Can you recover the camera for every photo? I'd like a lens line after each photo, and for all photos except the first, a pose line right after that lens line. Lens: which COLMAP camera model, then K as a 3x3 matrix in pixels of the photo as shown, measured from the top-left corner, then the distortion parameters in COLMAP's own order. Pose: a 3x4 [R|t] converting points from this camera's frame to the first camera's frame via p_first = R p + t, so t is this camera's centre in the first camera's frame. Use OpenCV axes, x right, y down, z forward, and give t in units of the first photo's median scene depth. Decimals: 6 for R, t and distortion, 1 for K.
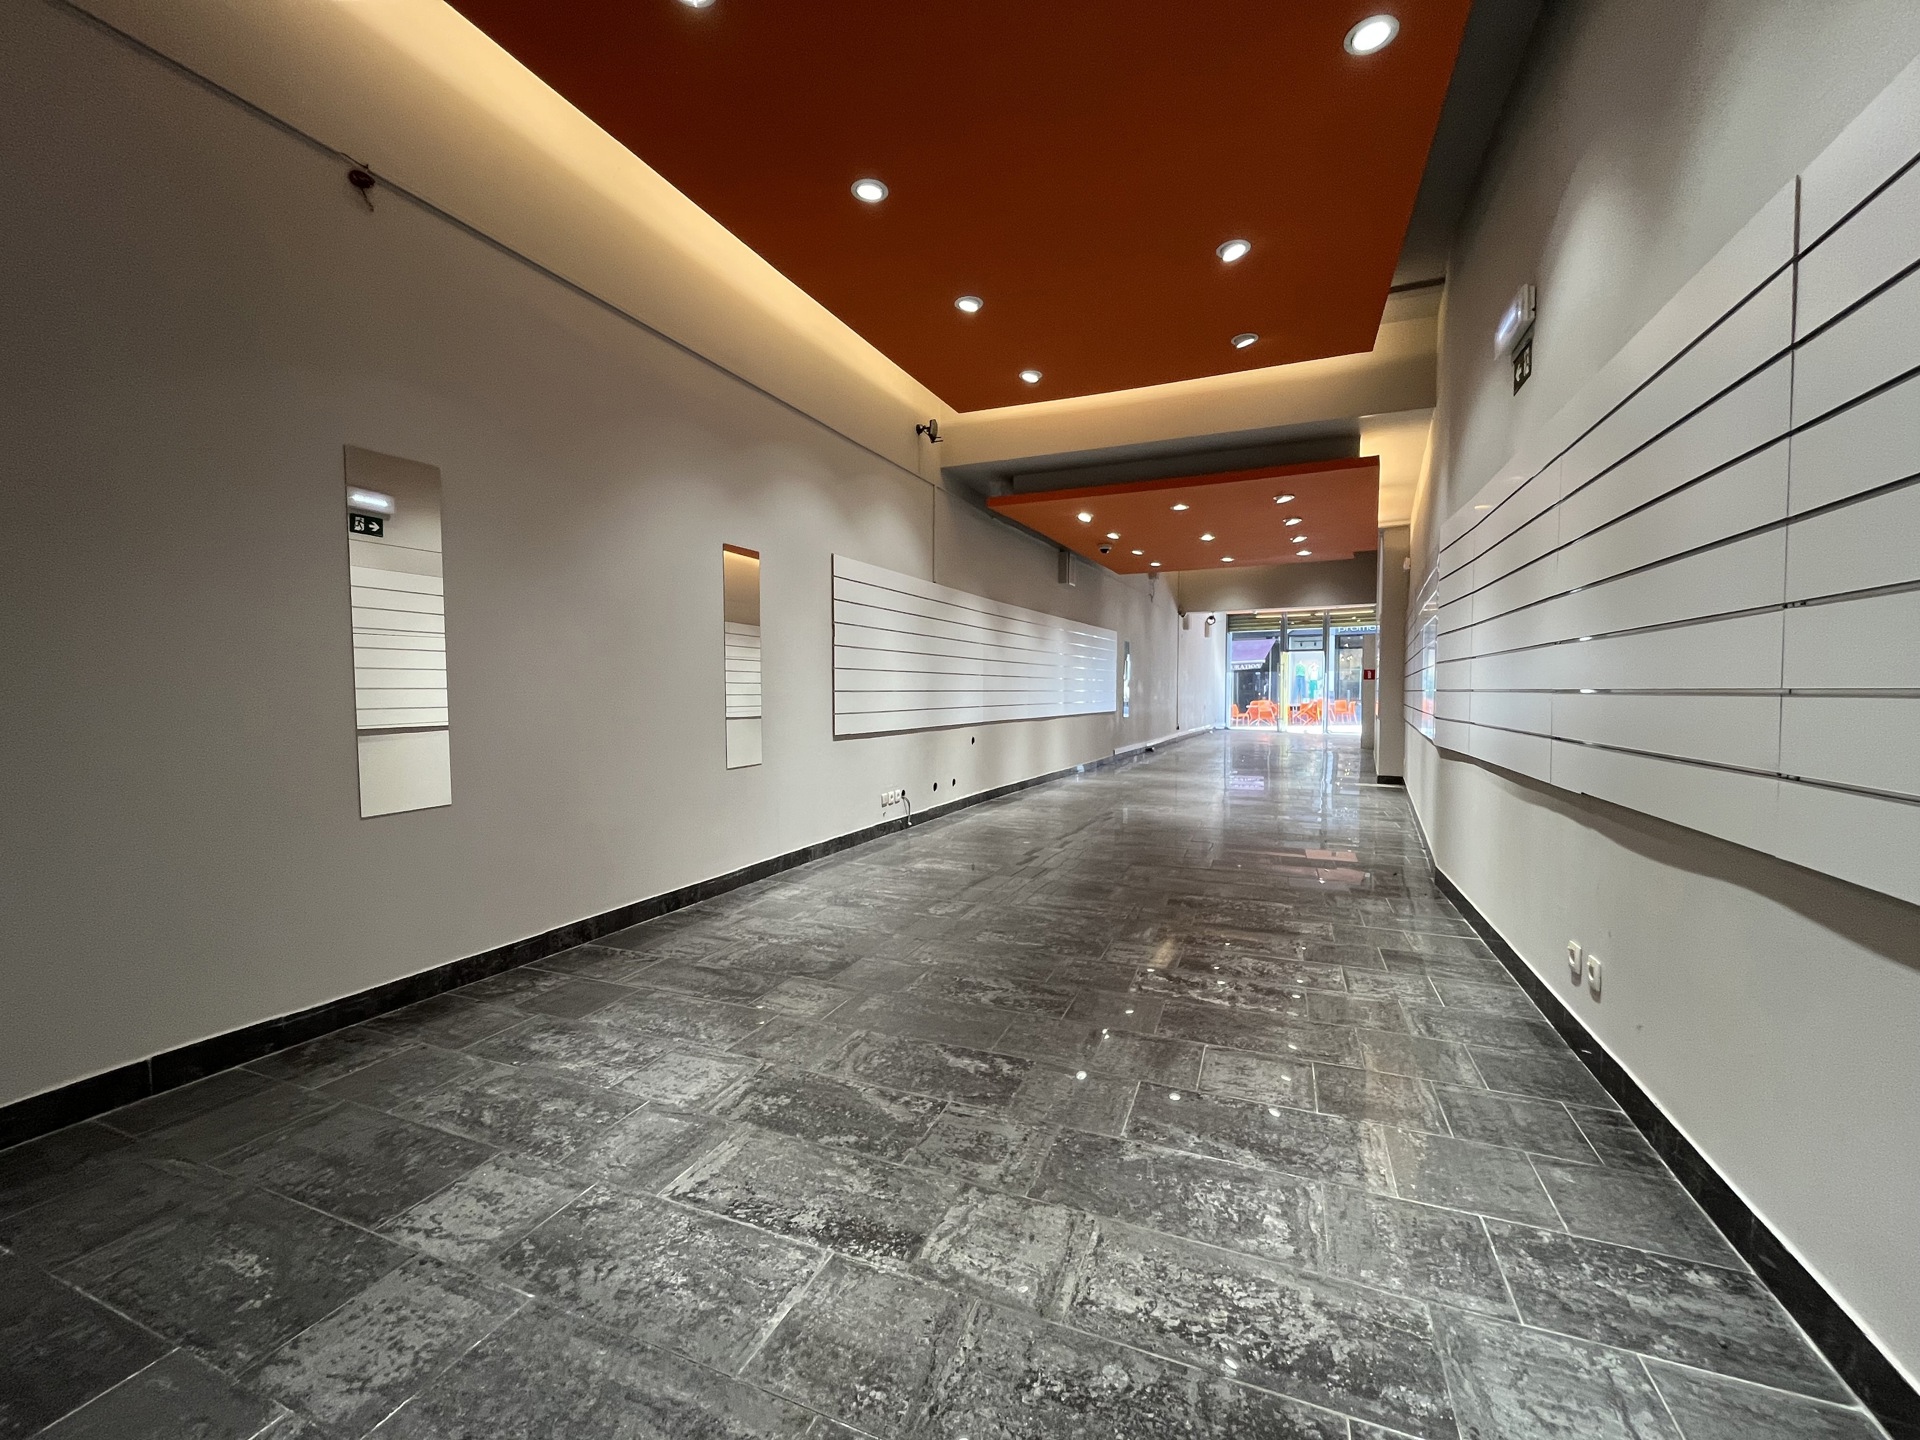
lens RADIAL K [[768.8, 0, 954.7], [0, 768.8, 718.9], [0, 0, 1]] dist [-0.002757, -0.000330]
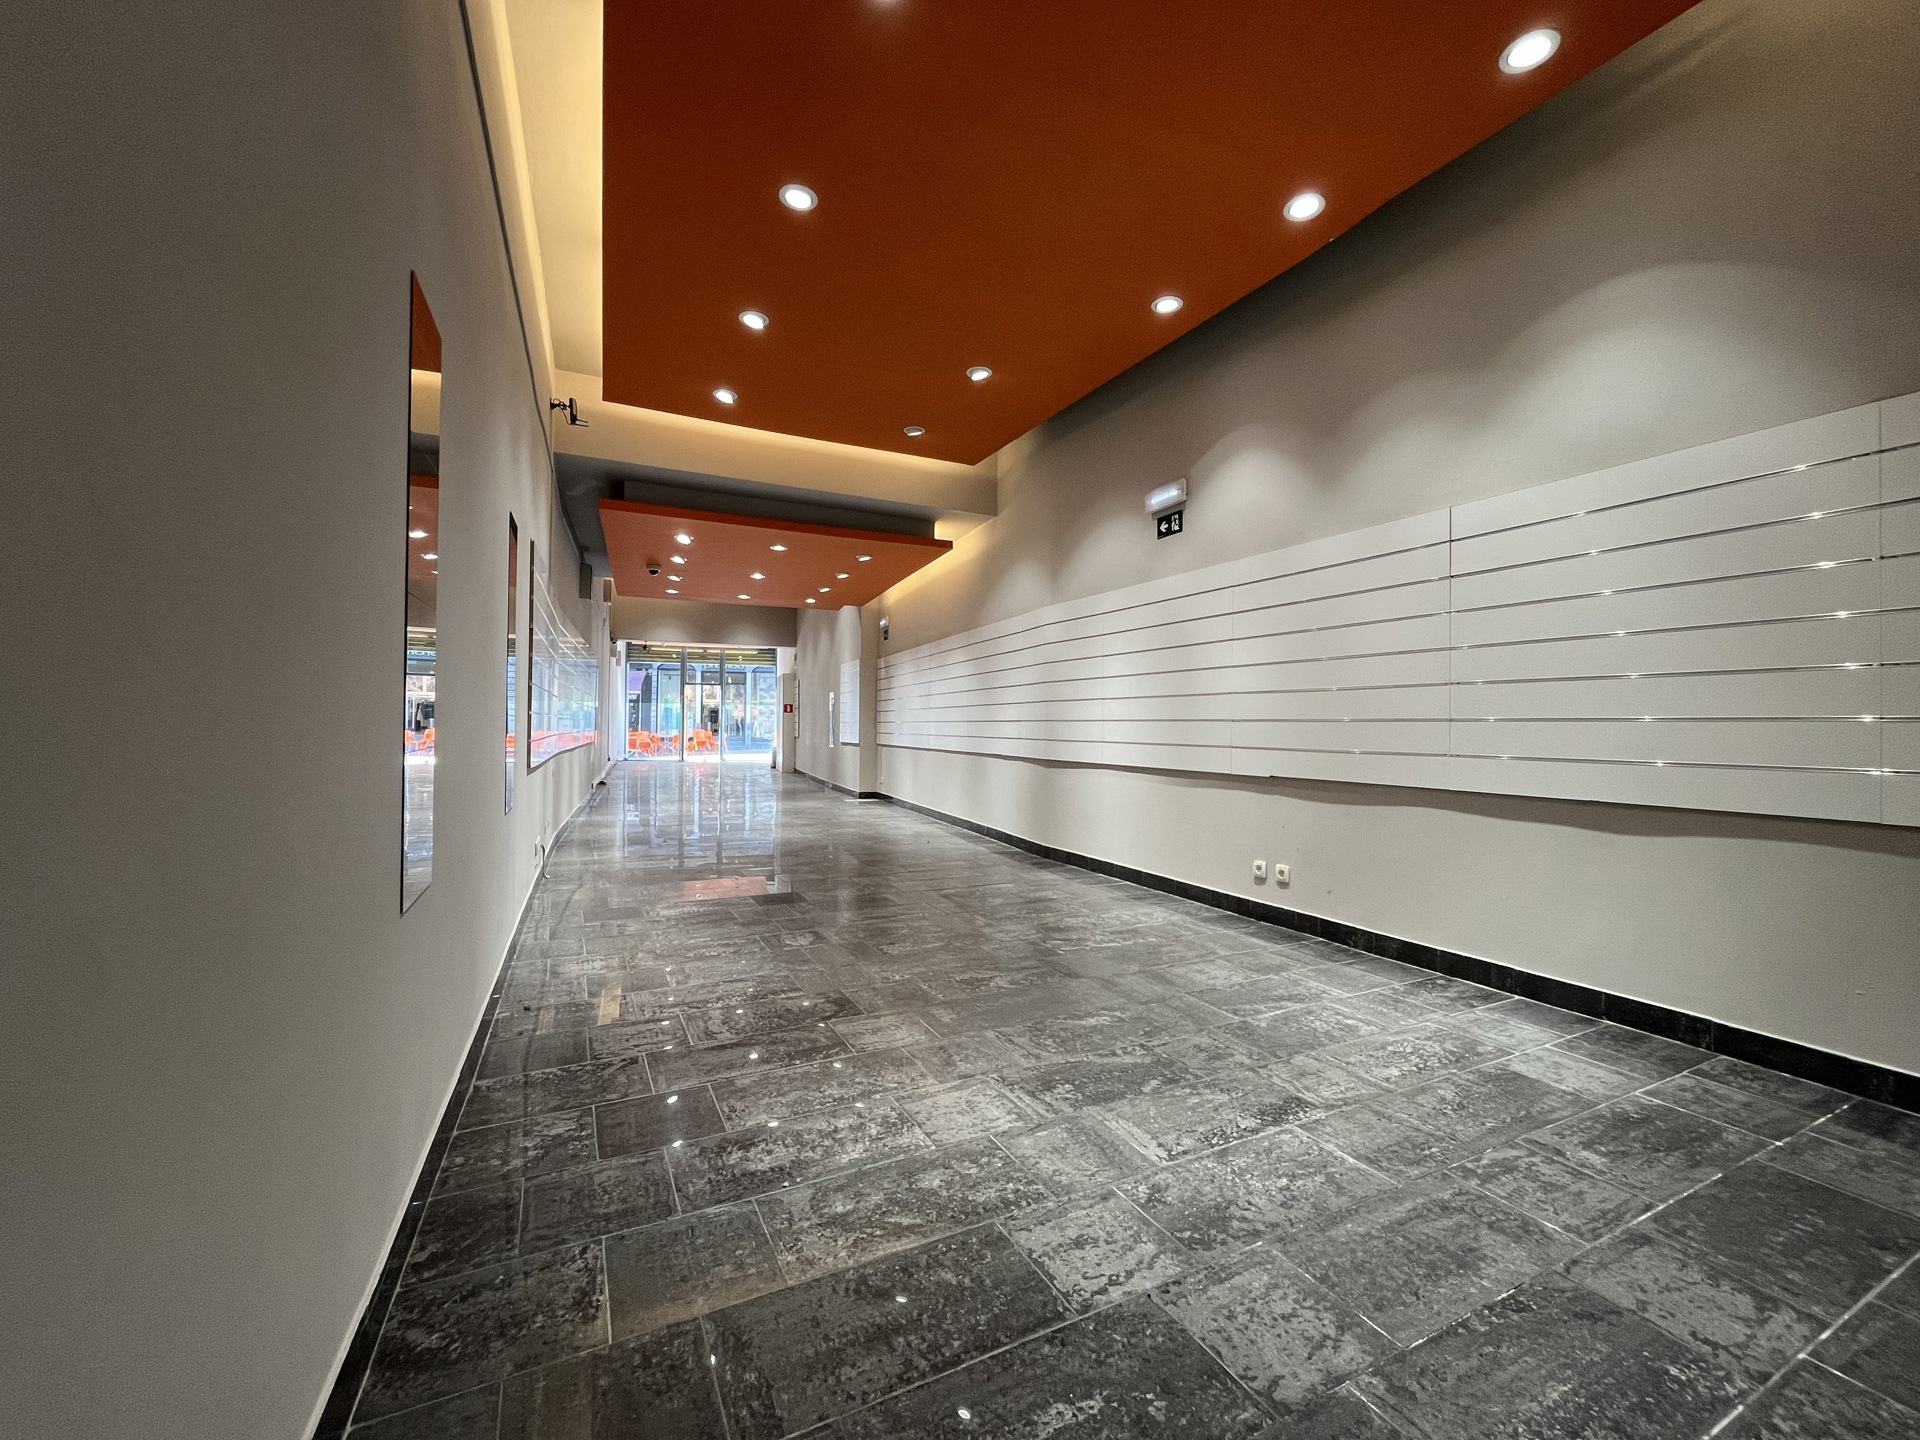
lens RADIAL K [[768.8, 0, 955.3], [0, 768.8, 720.7], [0, 0, 1]] dist [-0.002757, -0.000330]
pose [[0.662929, 0.013018, 0.748569, -1.075519], [0.016615, 0.999347, -0.032094, 0.011171], [-0.748498, 0.033714, 0.662280, 0.357859]]
